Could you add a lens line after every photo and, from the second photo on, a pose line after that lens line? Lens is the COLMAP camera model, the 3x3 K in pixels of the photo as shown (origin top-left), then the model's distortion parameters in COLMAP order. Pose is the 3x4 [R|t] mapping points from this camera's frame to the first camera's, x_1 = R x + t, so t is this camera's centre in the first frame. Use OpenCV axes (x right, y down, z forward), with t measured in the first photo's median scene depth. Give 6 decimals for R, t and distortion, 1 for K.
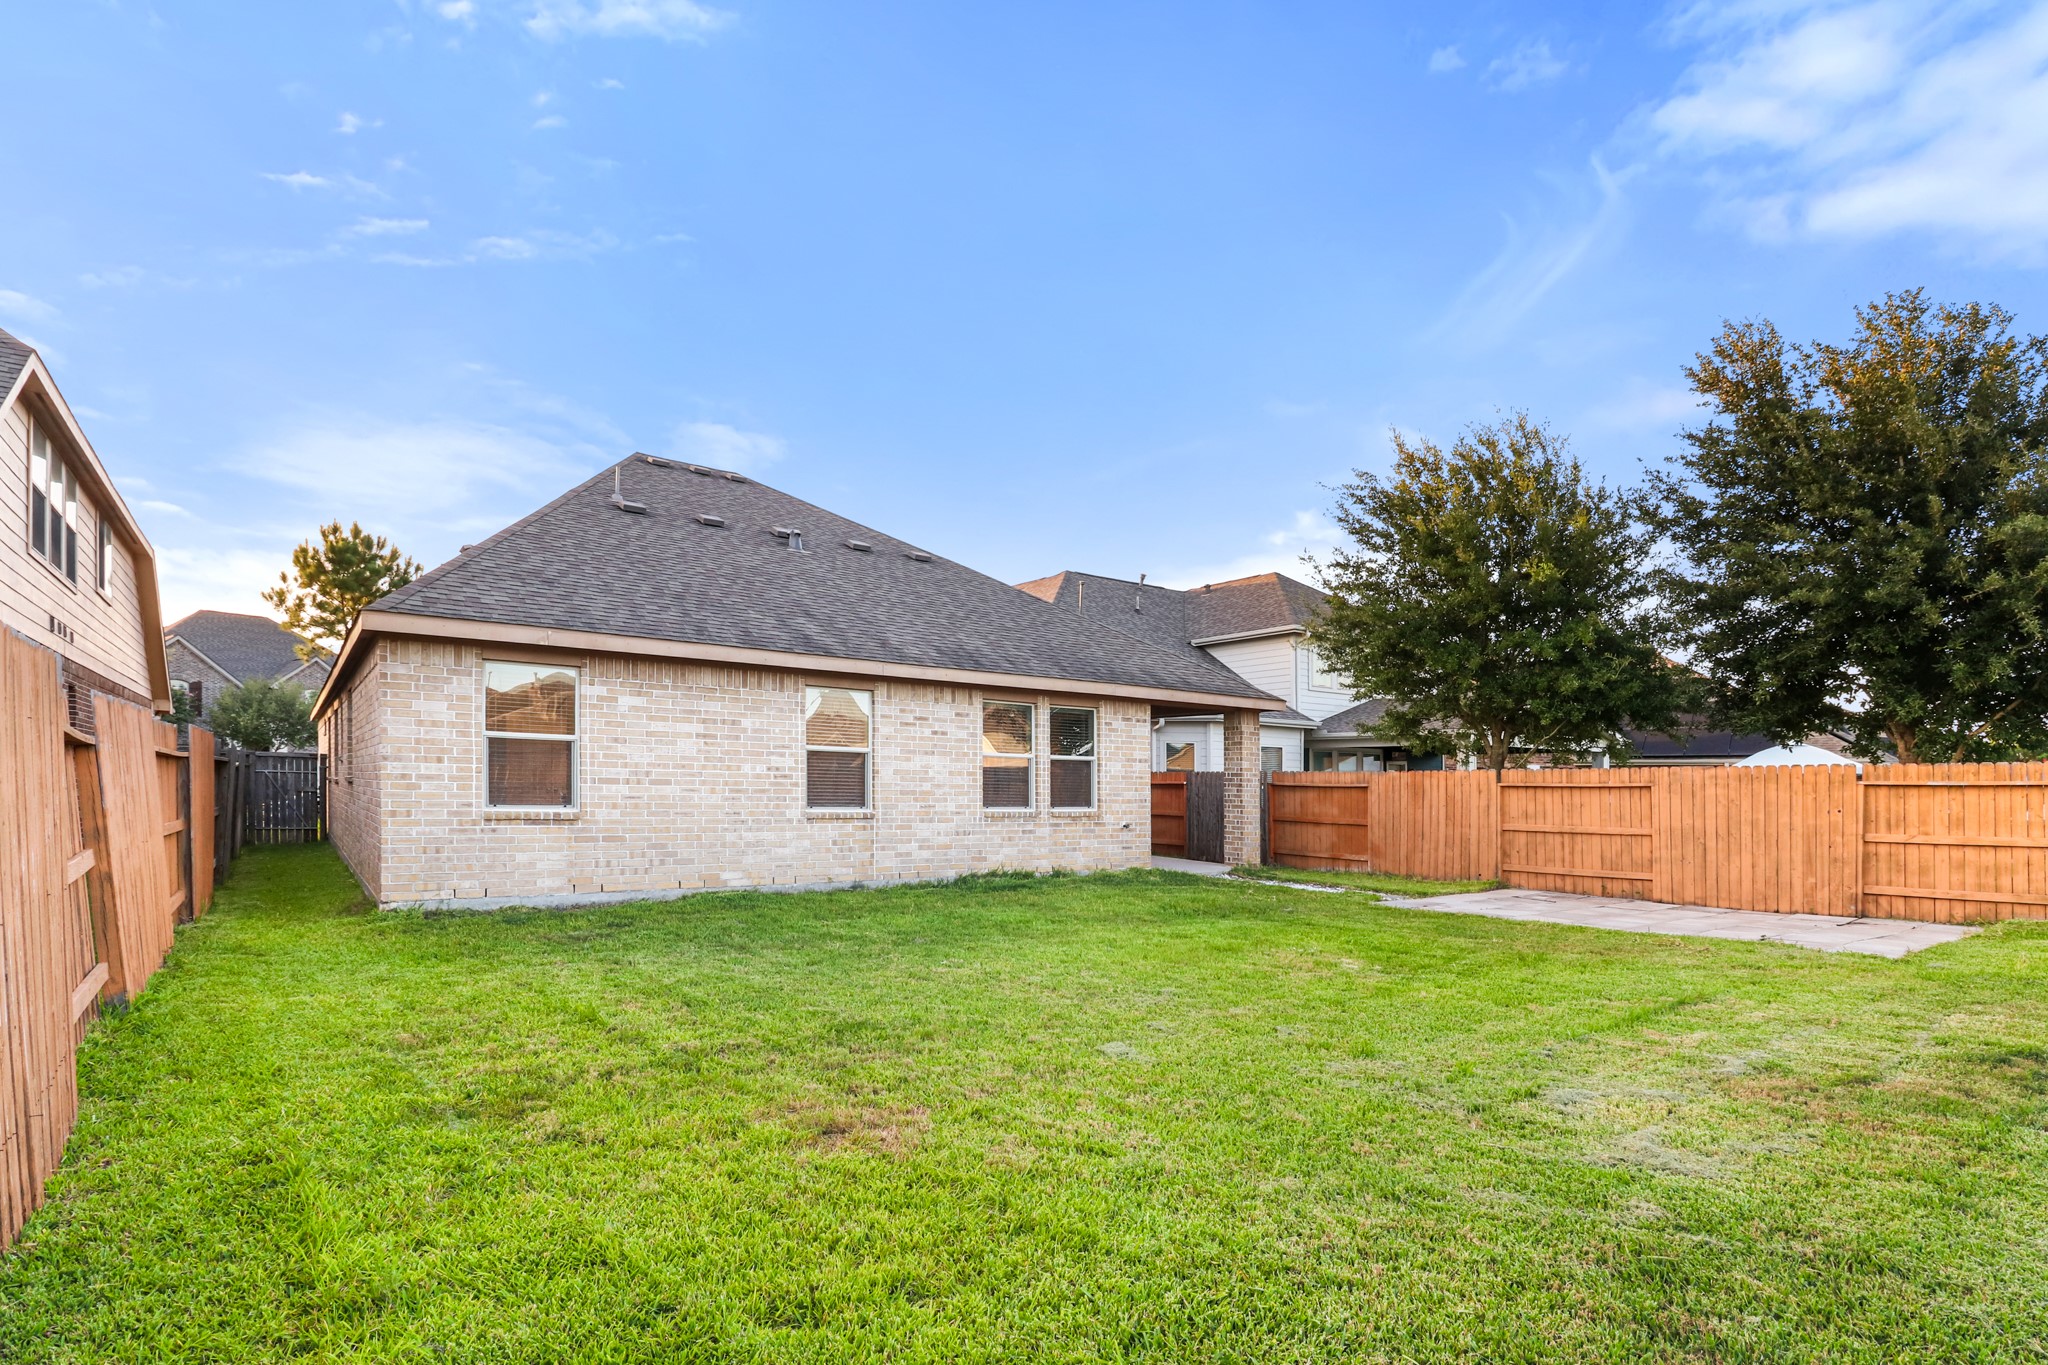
lens RADIAL K [[968.6, 0, 1024.0], [0, 968.6, 682.5], [0, 0, 1]] dist [-0.000079, -0.000444]
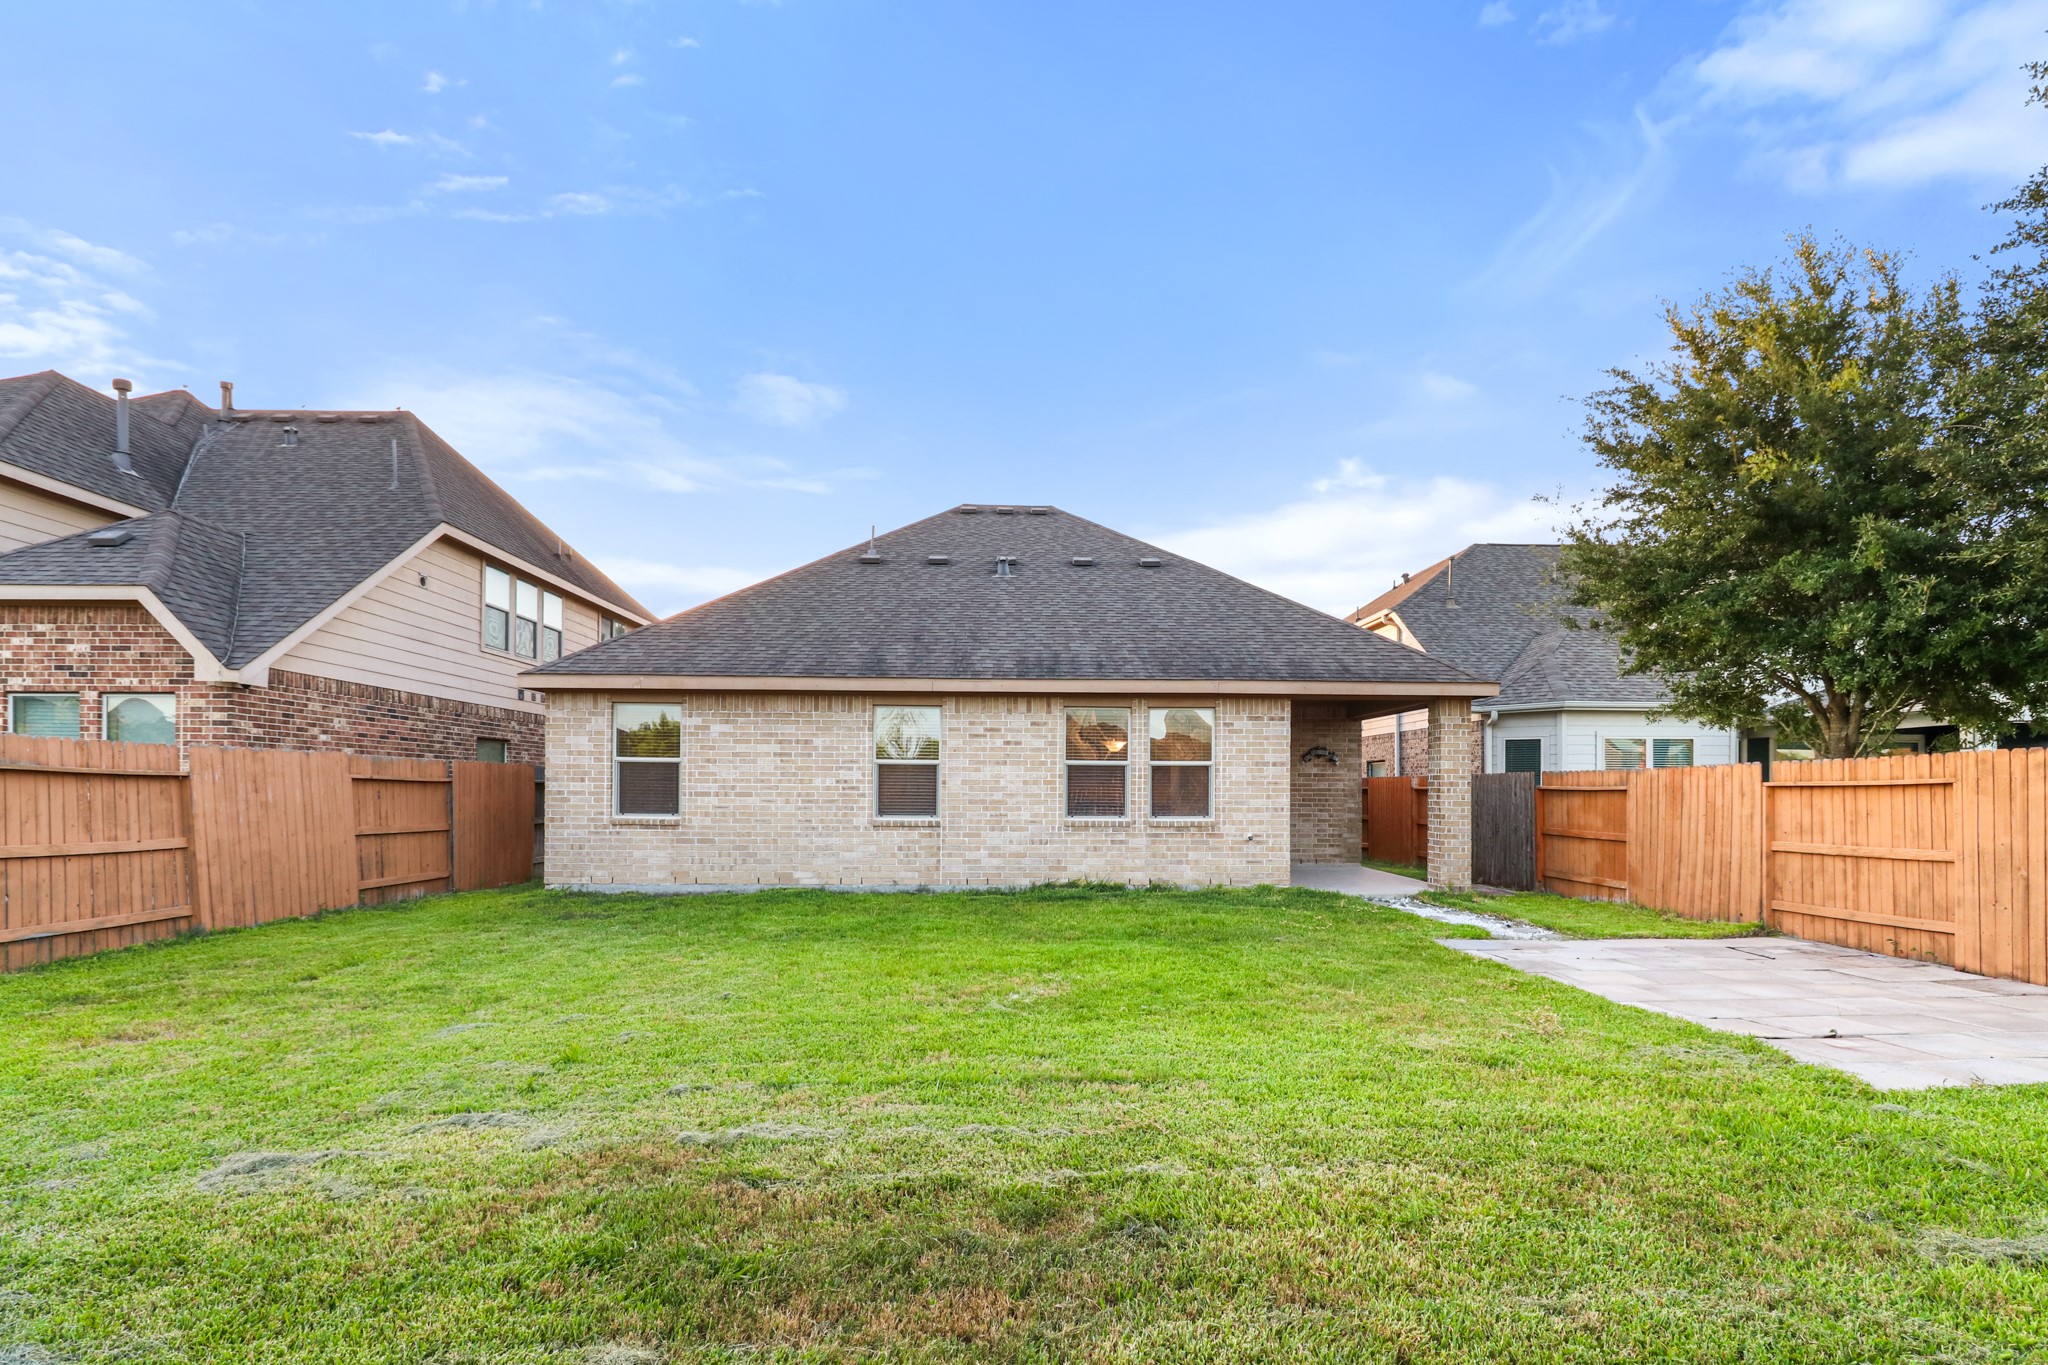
lens RADIAL K [[968.6, 0, 1024.0], [0, 968.6, 682.5], [0, 0, 1]] dist [-0.000079, -0.000444]
pose [[0.834782, -0.074500, -0.545517, 0.510586], [0.068036, 0.997167, -0.032069, 0.023471], [0.546361, -0.010344, 0.837486, 0.163959]]
